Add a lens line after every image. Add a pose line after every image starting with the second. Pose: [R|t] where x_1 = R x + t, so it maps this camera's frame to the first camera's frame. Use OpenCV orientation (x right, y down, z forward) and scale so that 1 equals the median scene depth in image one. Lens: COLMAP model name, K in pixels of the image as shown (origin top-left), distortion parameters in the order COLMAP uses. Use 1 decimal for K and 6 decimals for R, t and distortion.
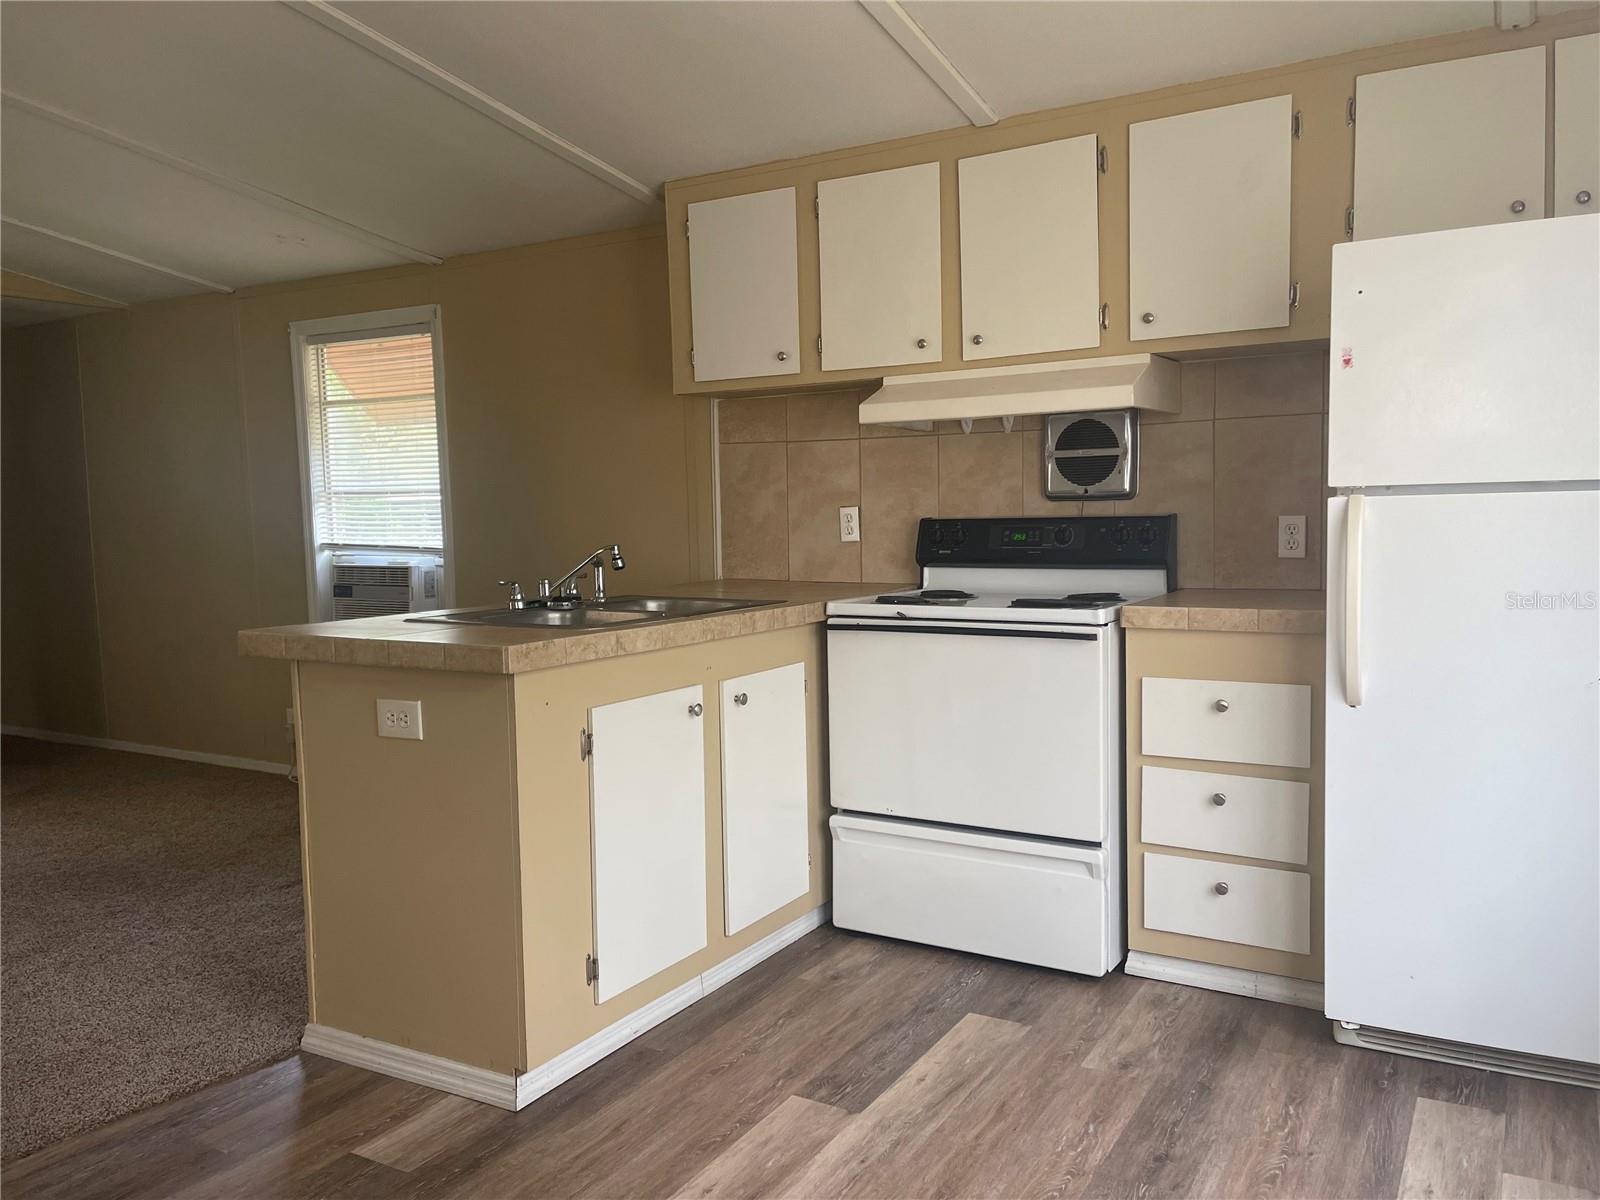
lens RADIAL K [[1182.8, 0, 803.2], [0, 1182.8, 601.9], [0, 0, 1]] dist [0.027288, -0.003641]
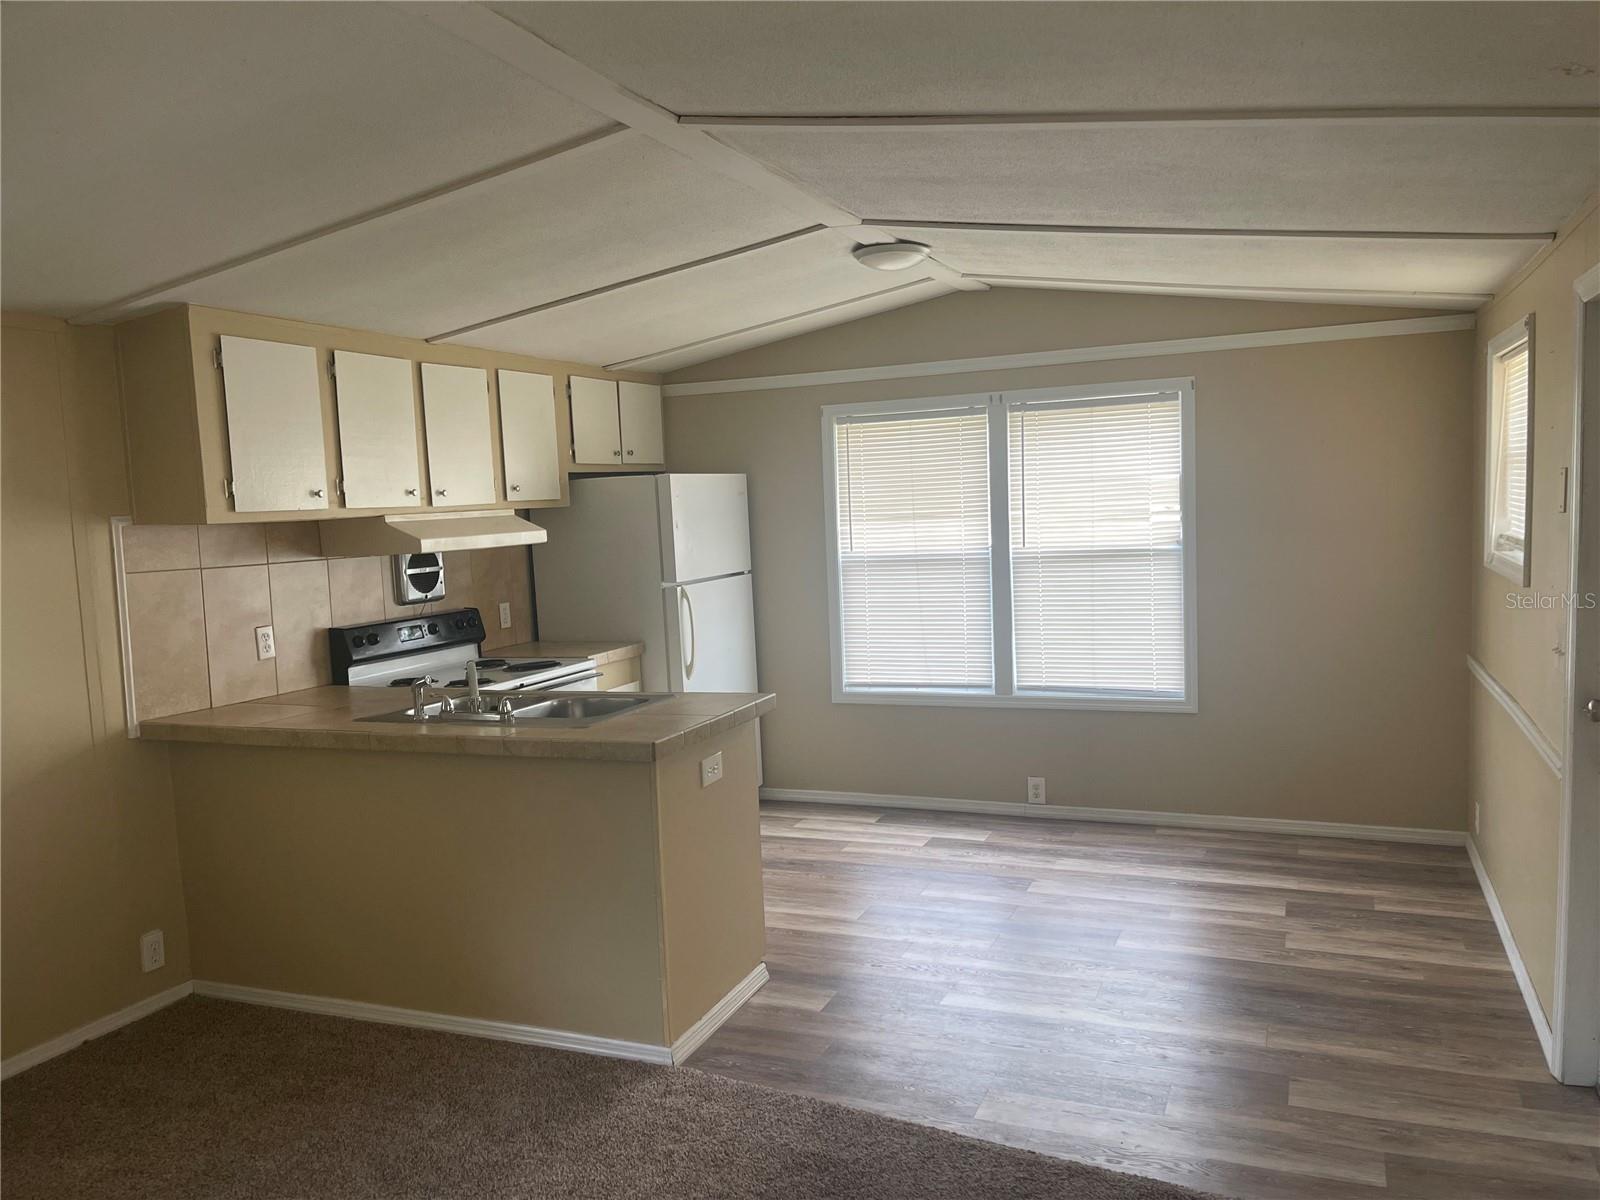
lens RADIAL K [[1182.8, 0, 803.2], [0, 1182.8, 601.9], [0, 0, 1]] dist [0.027288, -0.003641]
pose [[-0.105875, -0.060573, 0.992533, -0.865556], [0.127665, 0.989055, 0.073979, -0.095415], [-0.986150, 0.134544, -0.096983, 0.489114]]
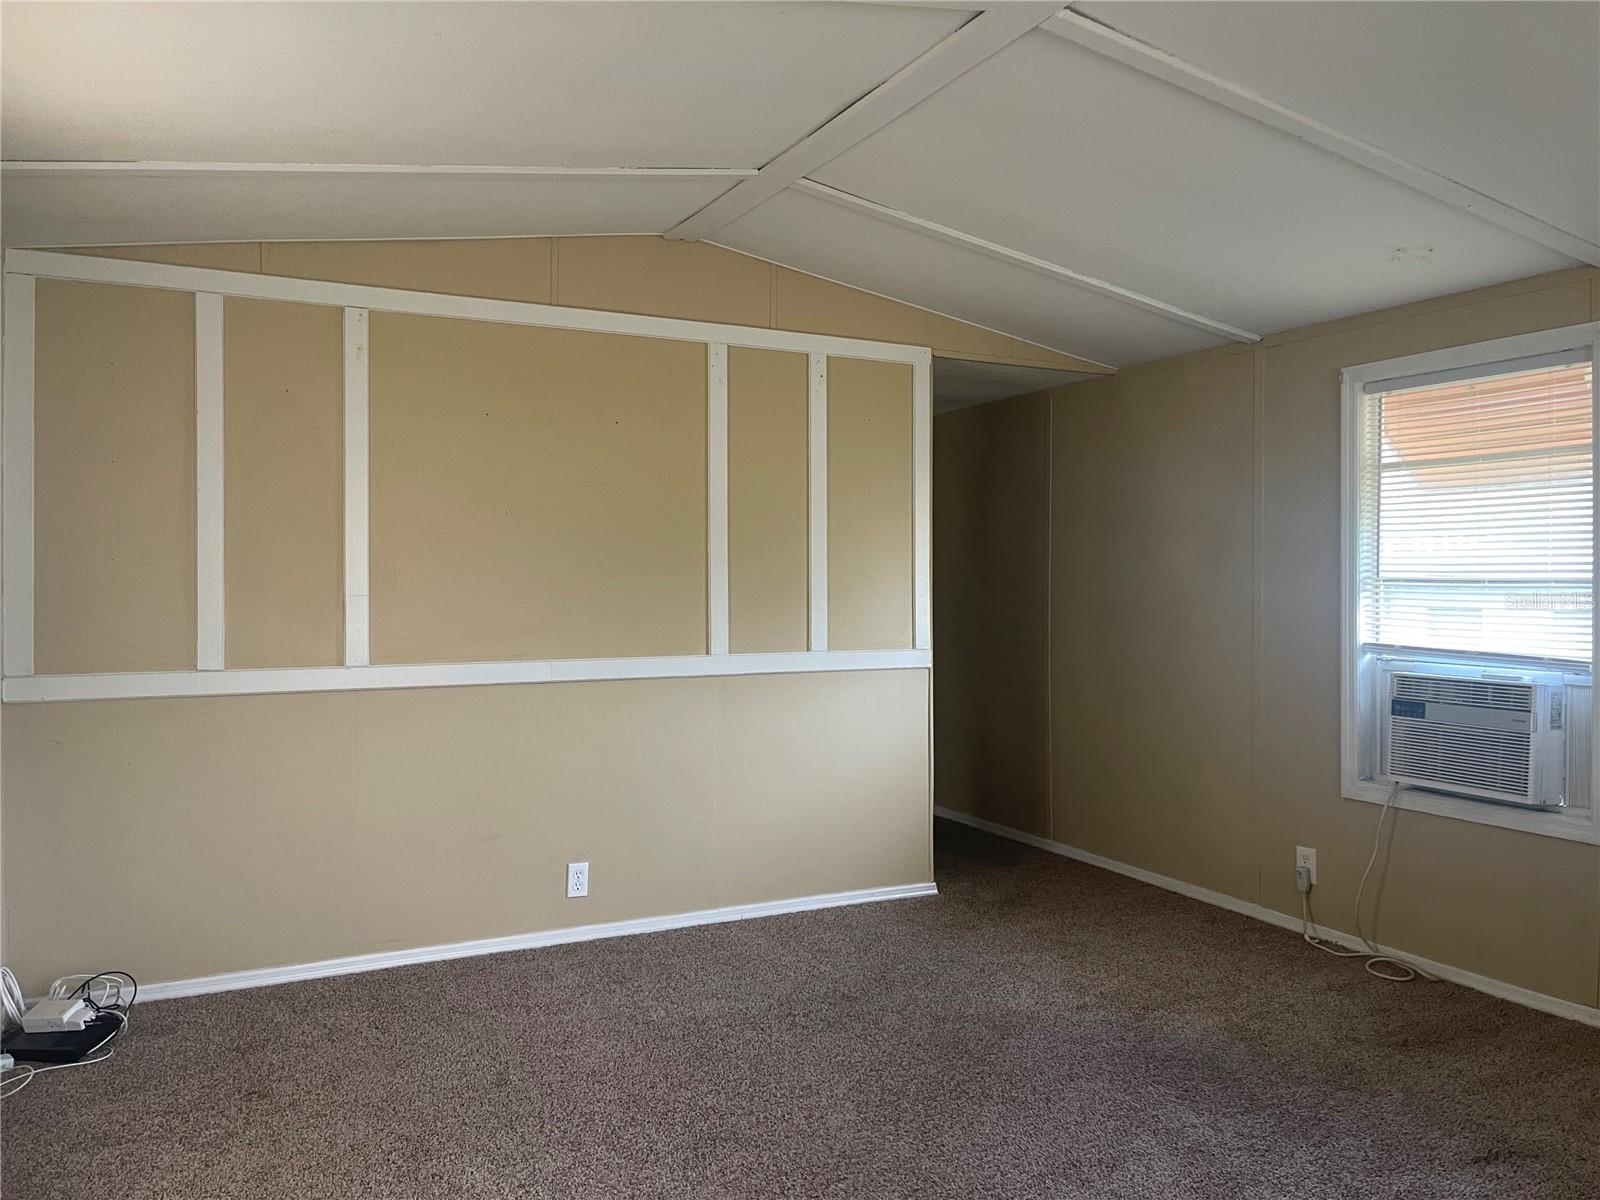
lens RADIAL K [[1174.6, 0, 800.0], [0, 1174.6, 600.0], [0, 0, 1]] dist [-0.001034, -0.078875]
pose [[0.823702, 0.030785, -0.566186, -0.296565], [-0.071847, 0.996143, -0.050361, -0.013229], [0.562452, 0.082161, 0.822738, 0.165437]]
